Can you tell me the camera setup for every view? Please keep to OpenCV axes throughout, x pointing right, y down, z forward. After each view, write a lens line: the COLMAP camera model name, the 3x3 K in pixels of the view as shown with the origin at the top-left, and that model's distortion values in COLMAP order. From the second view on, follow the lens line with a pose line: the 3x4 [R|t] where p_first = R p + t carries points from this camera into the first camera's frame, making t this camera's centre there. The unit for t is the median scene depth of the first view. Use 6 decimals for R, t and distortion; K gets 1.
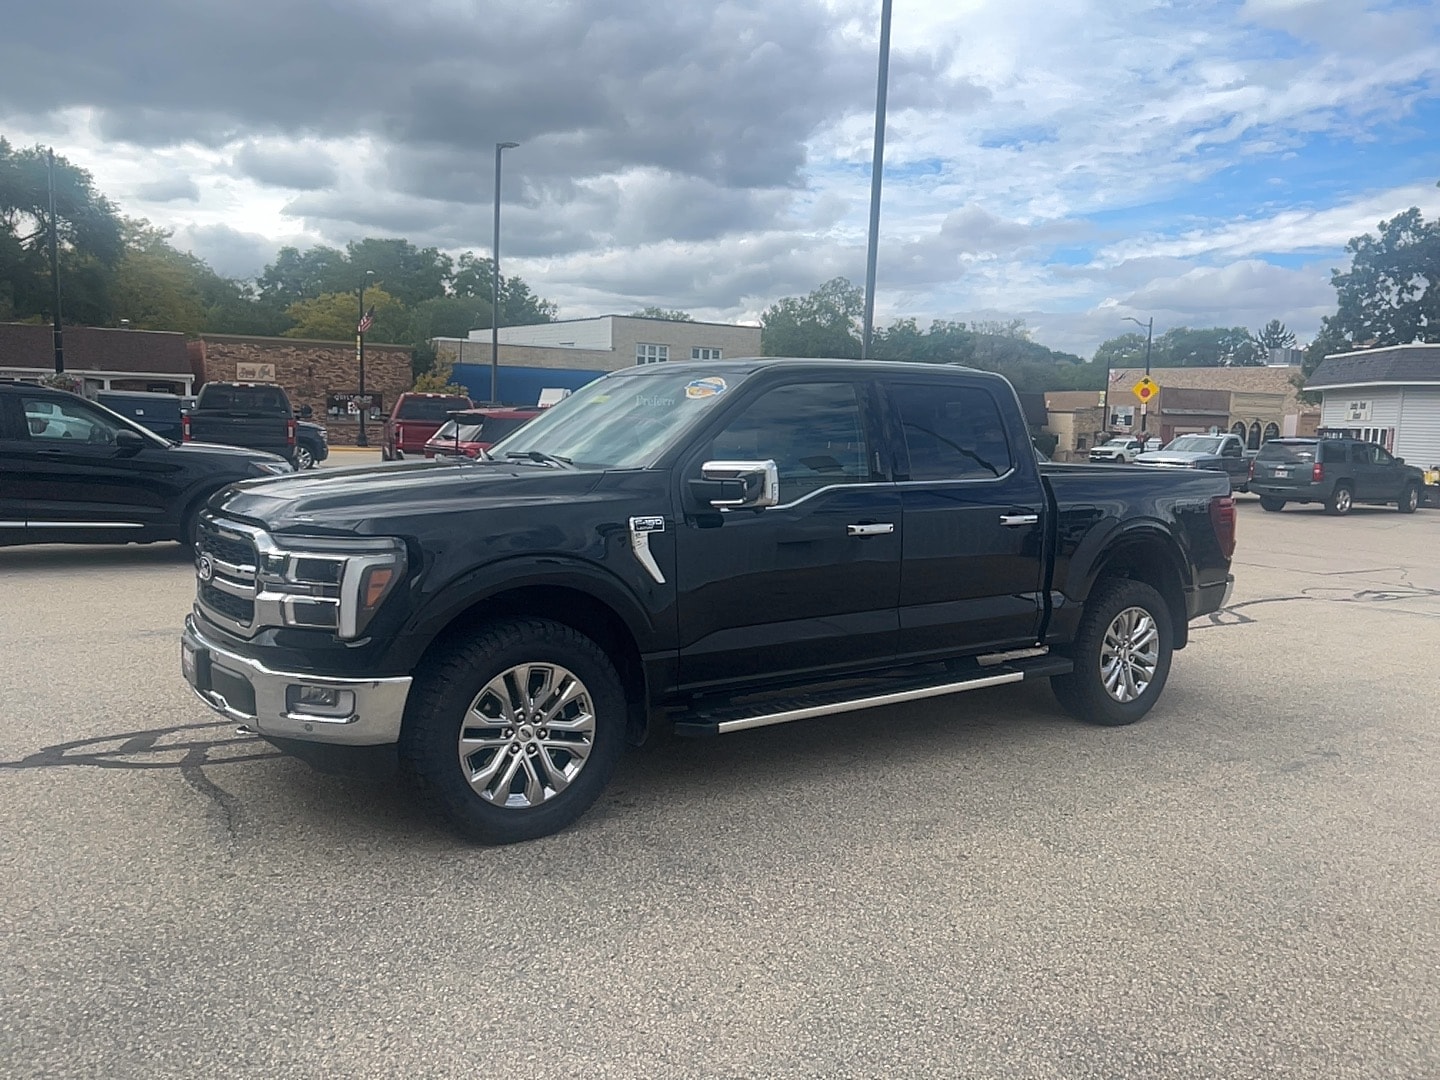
lens RADIAL K [[1101.0, 0, 718.6], [0, 1101.0, 548.9], [0, 0, 1]] dist [0.035851, -0.037018]
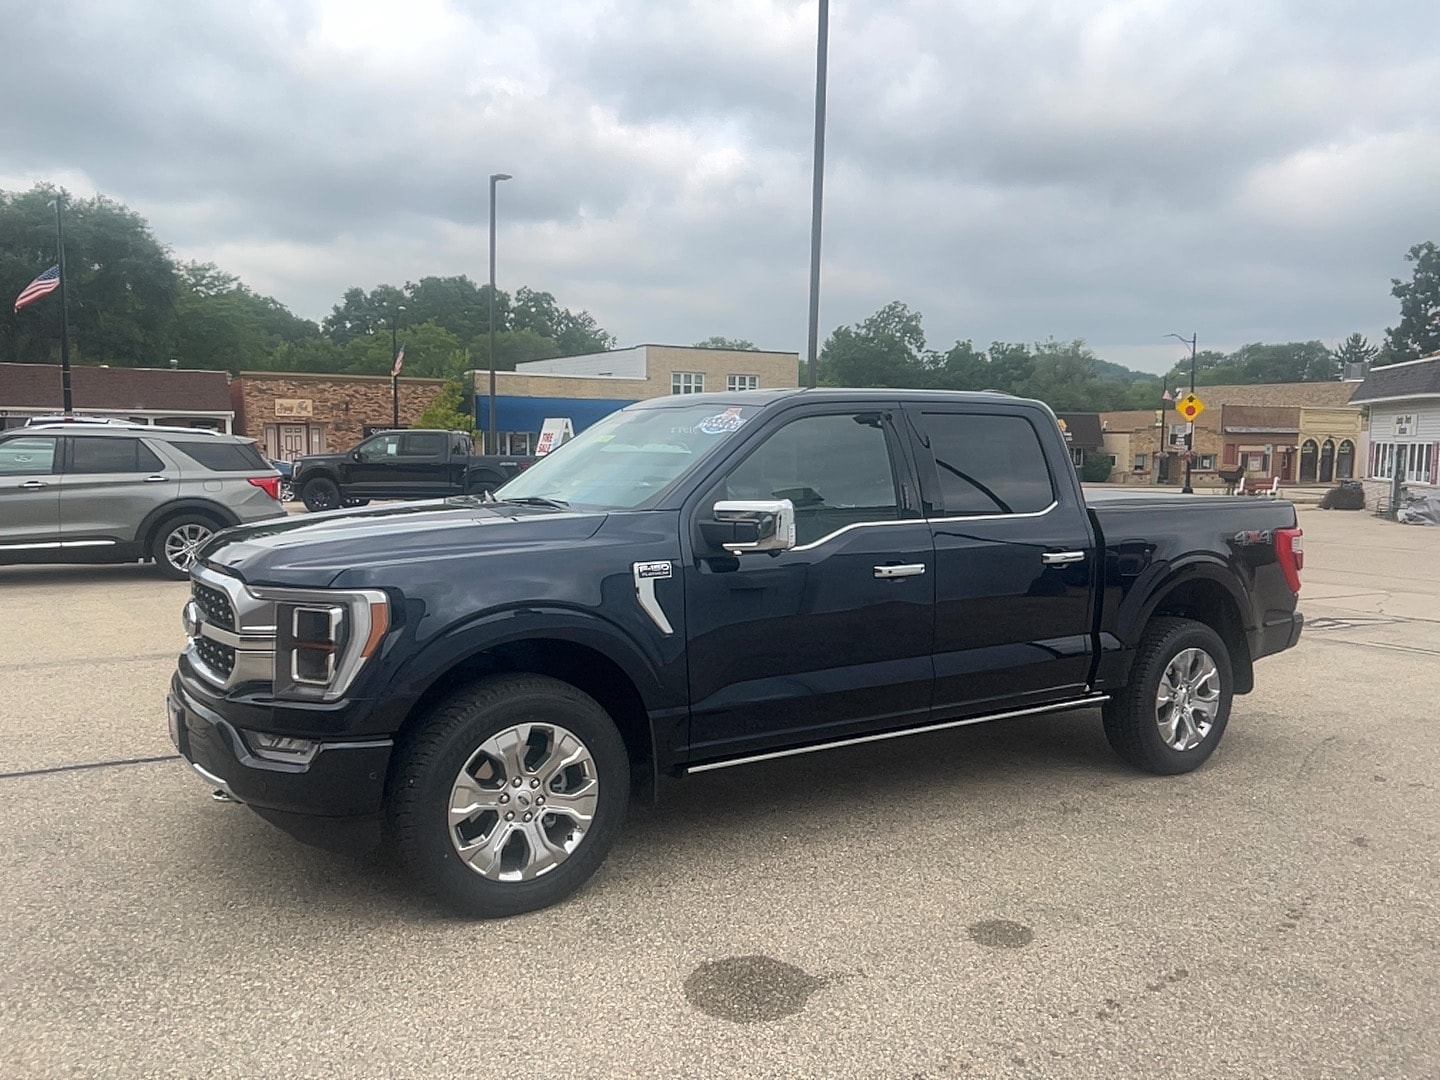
lens RADIAL K [[1101.0, 0, 719.6], [0, 1101.0, 543.8], [0, 0, 1]] dist [0.035851, -0.037018]
pose [[0.997511, -0.011220, -0.069612, 0.044816], [0.009162, 0.999513, -0.029819, -0.000338], [0.069912, 0.029107, 0.997128, 0.013339]]
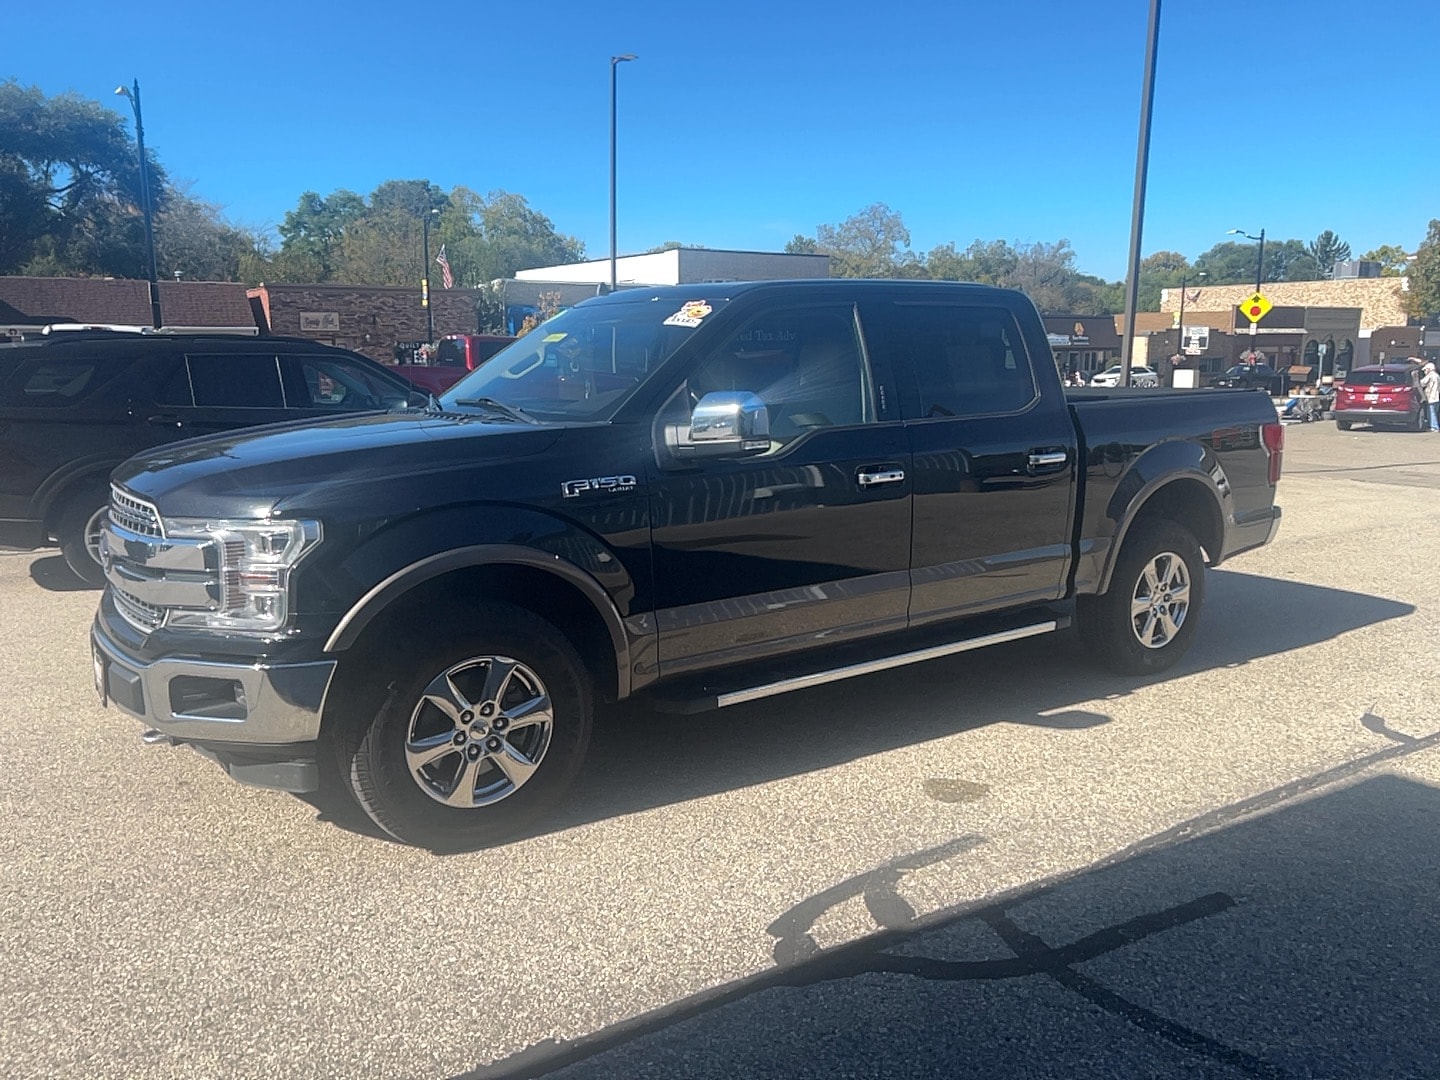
lens RADIAL K [[1101.0, 0, 709.6], [0, 1101.0, 539.8], [0, 0, 1]] dist [0.035851, -0.037018]
pose [[0.999356, -0.030237, -0.019312, -0.070606], [0.031137, 0.998356, 0.048122, -0.007675], [0.017825, -0.048692, 0.998655, 0.044860]]
